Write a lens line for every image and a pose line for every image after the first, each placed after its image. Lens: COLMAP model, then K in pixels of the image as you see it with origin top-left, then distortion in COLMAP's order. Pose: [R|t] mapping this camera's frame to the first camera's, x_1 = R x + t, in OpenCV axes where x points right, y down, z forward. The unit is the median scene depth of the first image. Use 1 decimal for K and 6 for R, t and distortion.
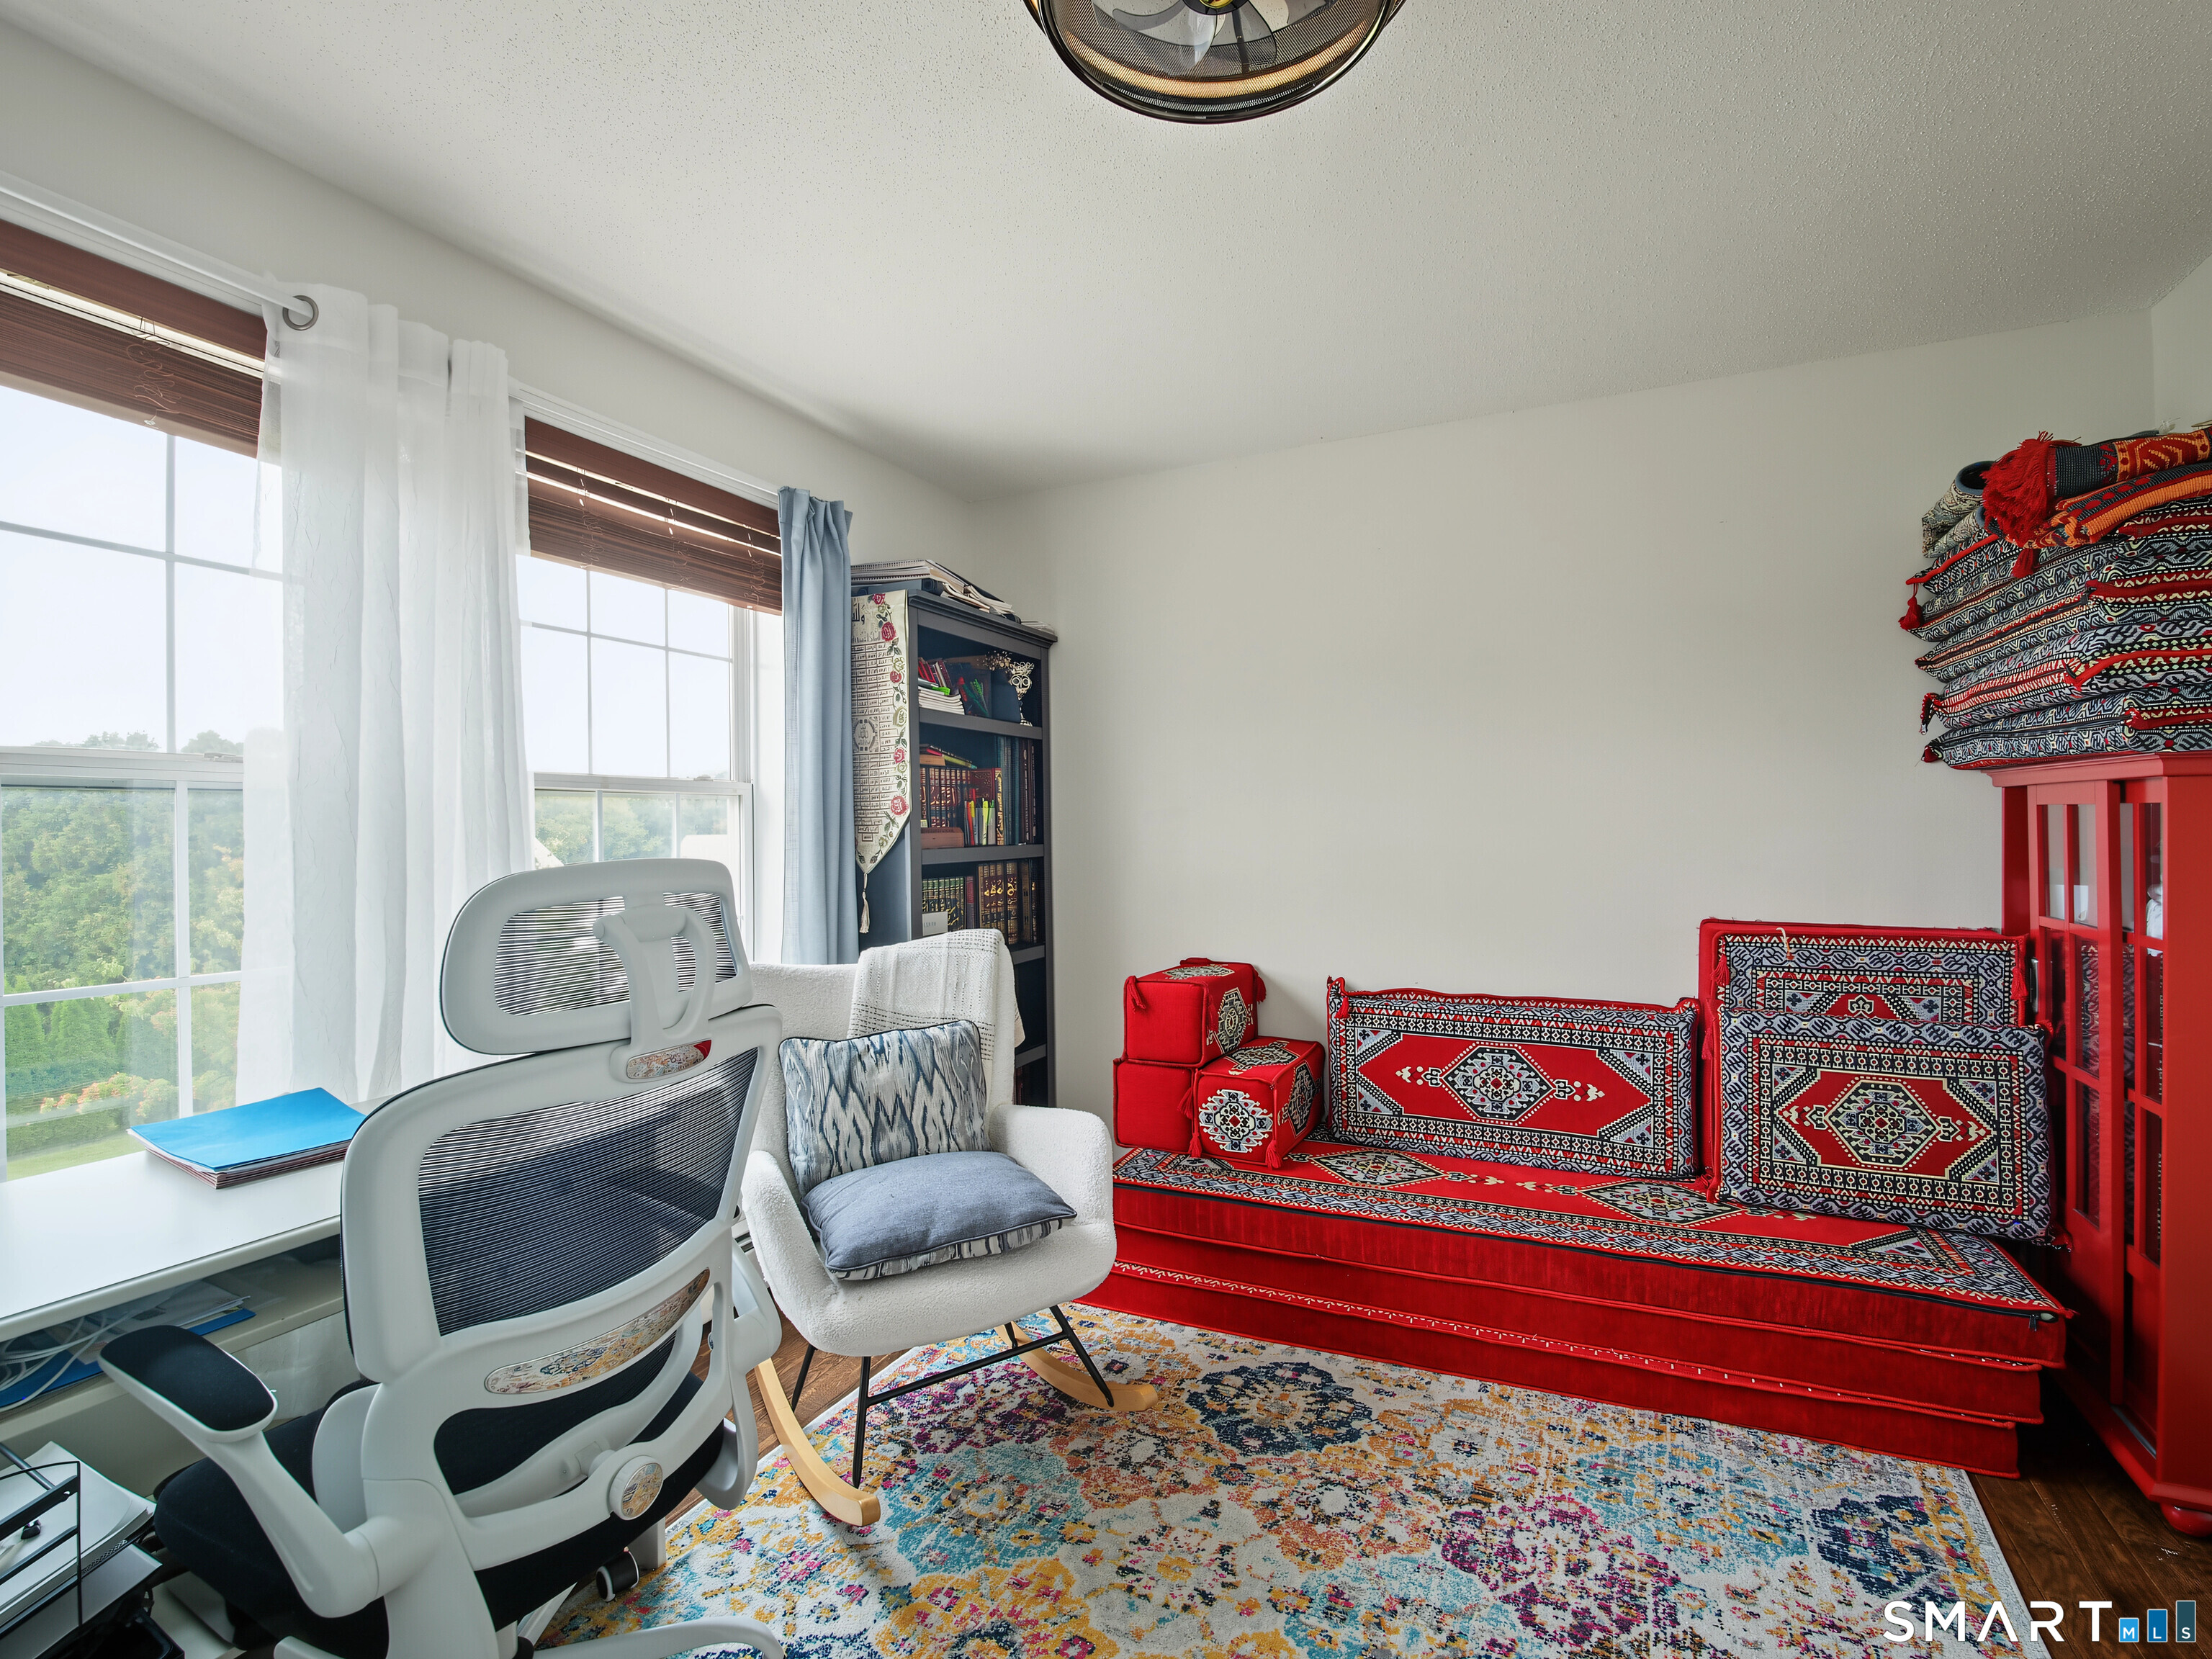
lens RADIAL K [[1002.6, 0, 1119.5], [0, 1002.6, 814.4], [0, 0, 1]] dist [-0.014973, -0.000645]
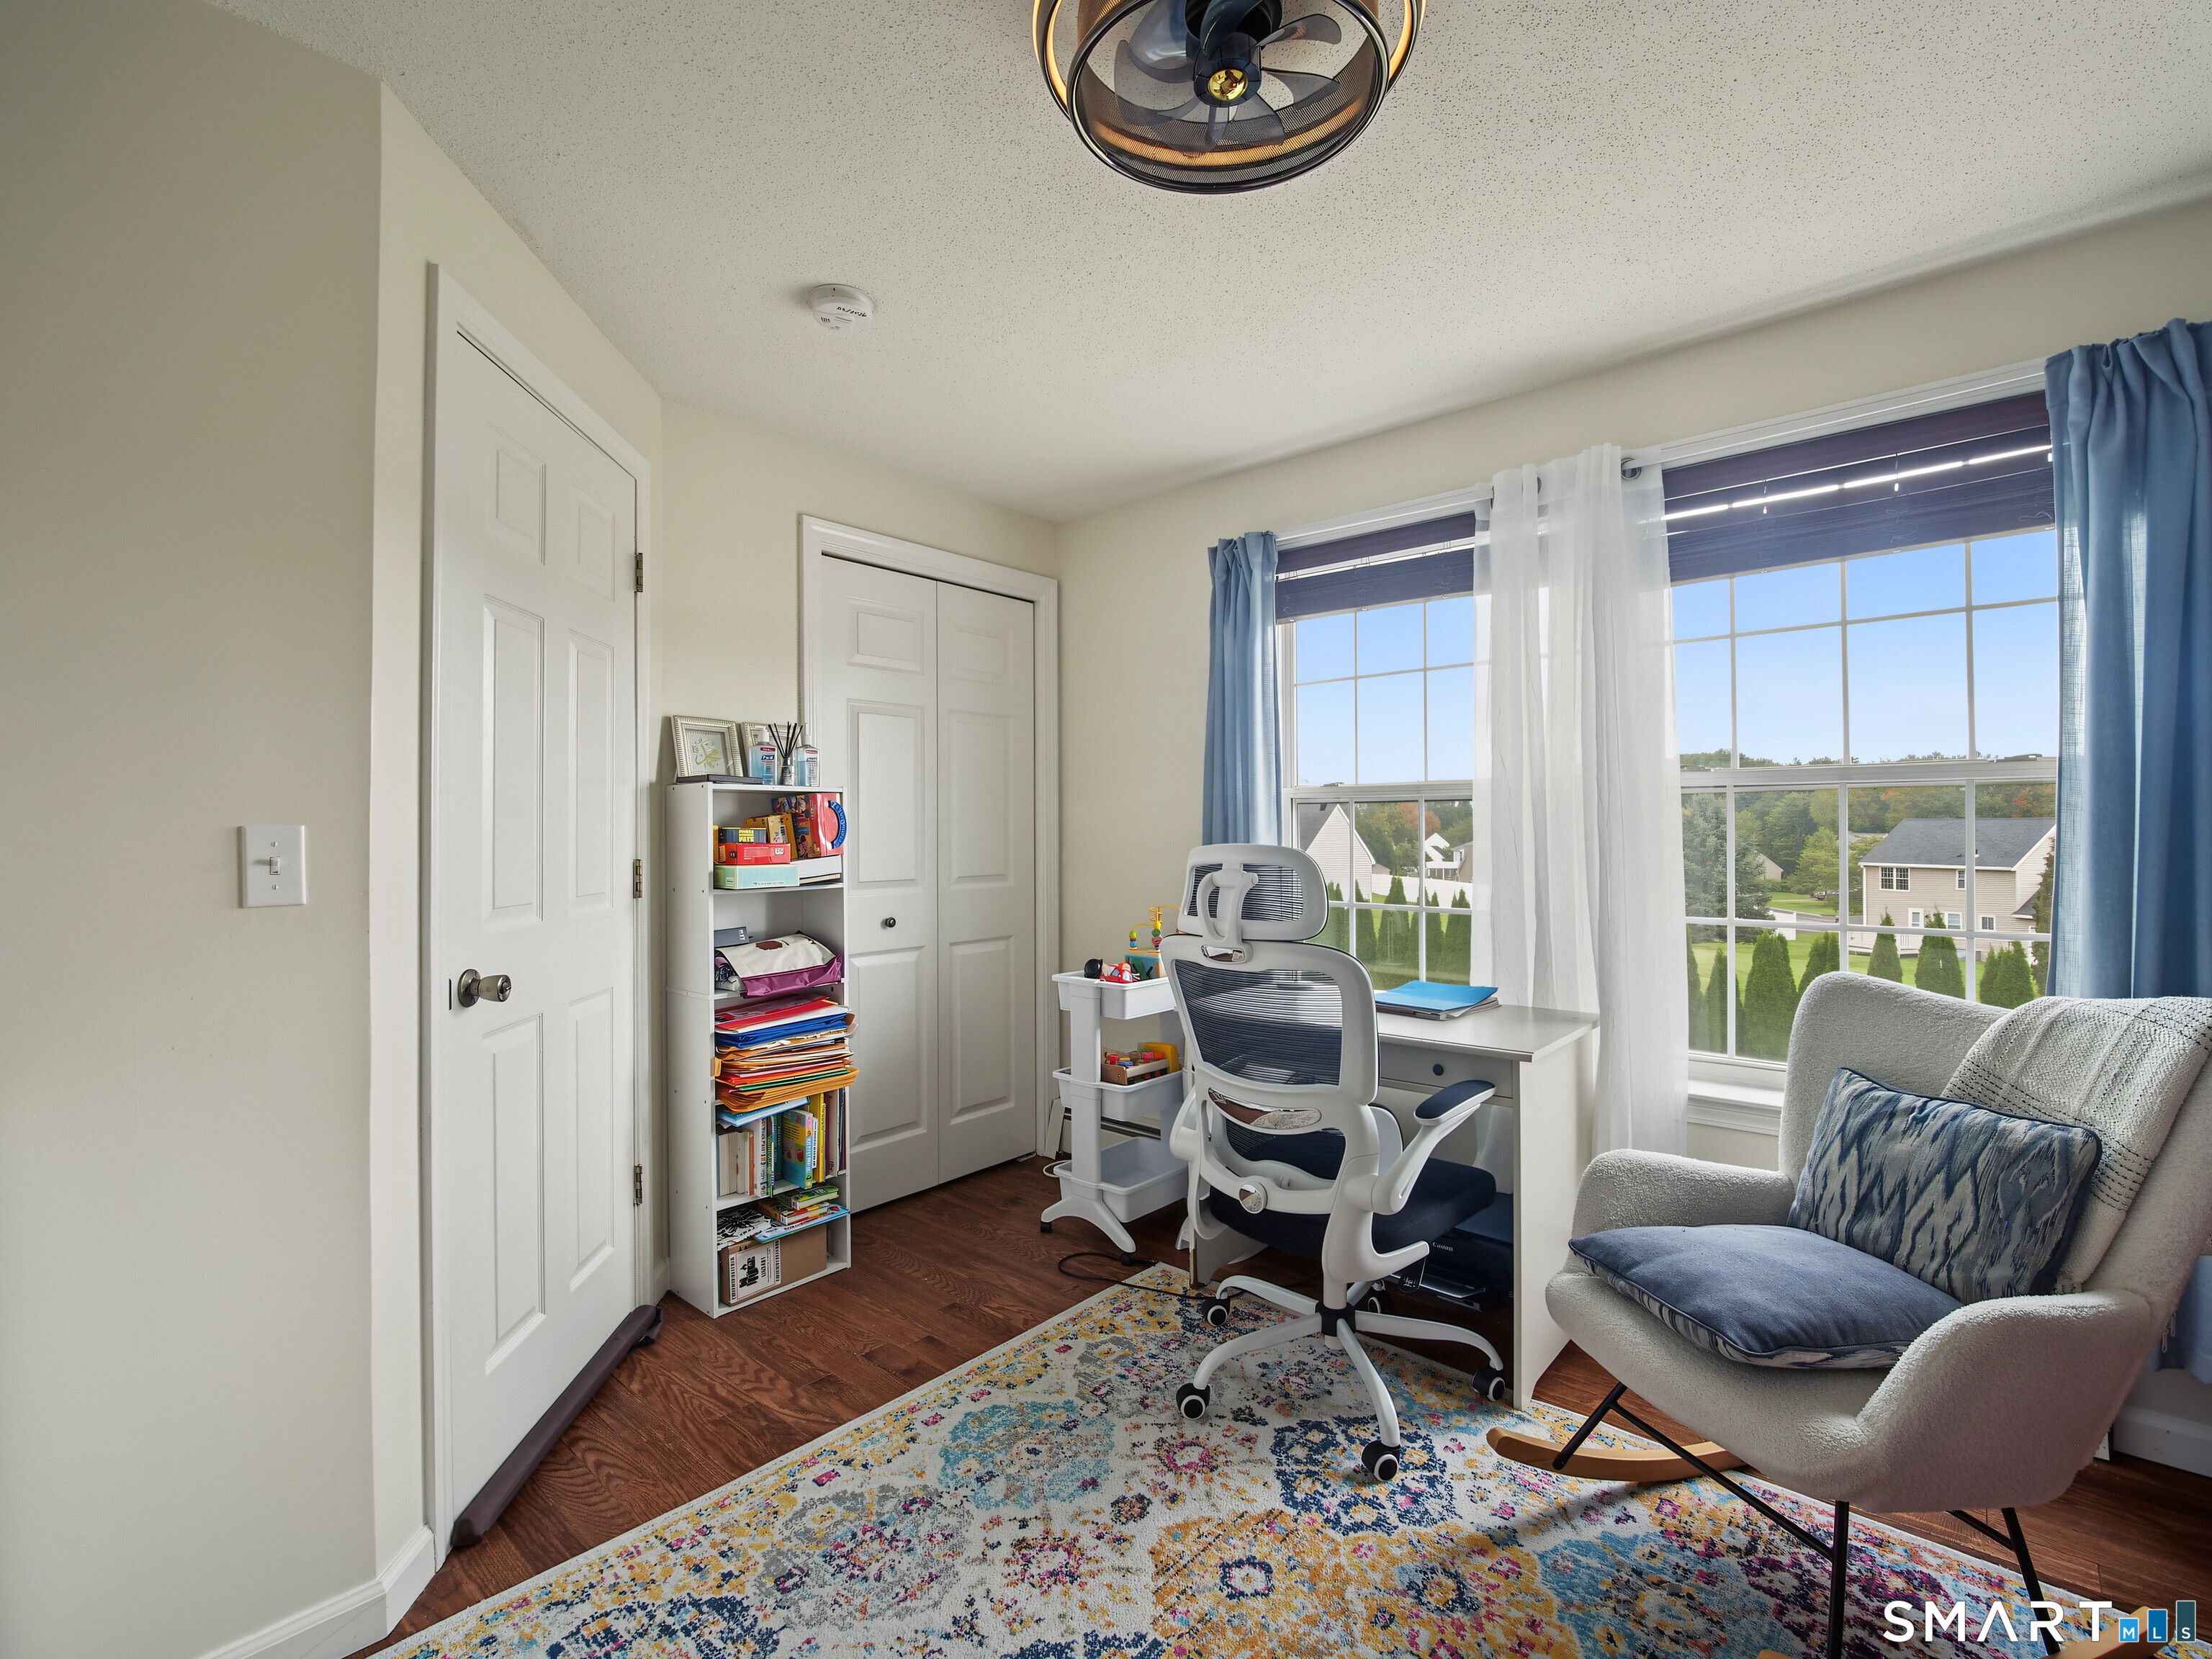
lens RADIAL K [[1002.6, 0, 1119.5], [0, 1002.6, 814.4], [0, 0, 1]] dist [-0.014973, -0.000645]
pose [[-0.260869, -0.000943, -0.965374, 0.671116], [0.018145, 0.999818, -0.005879, 0.000344], [0.965204, -0.019050, -0.260805, 0.645811]]
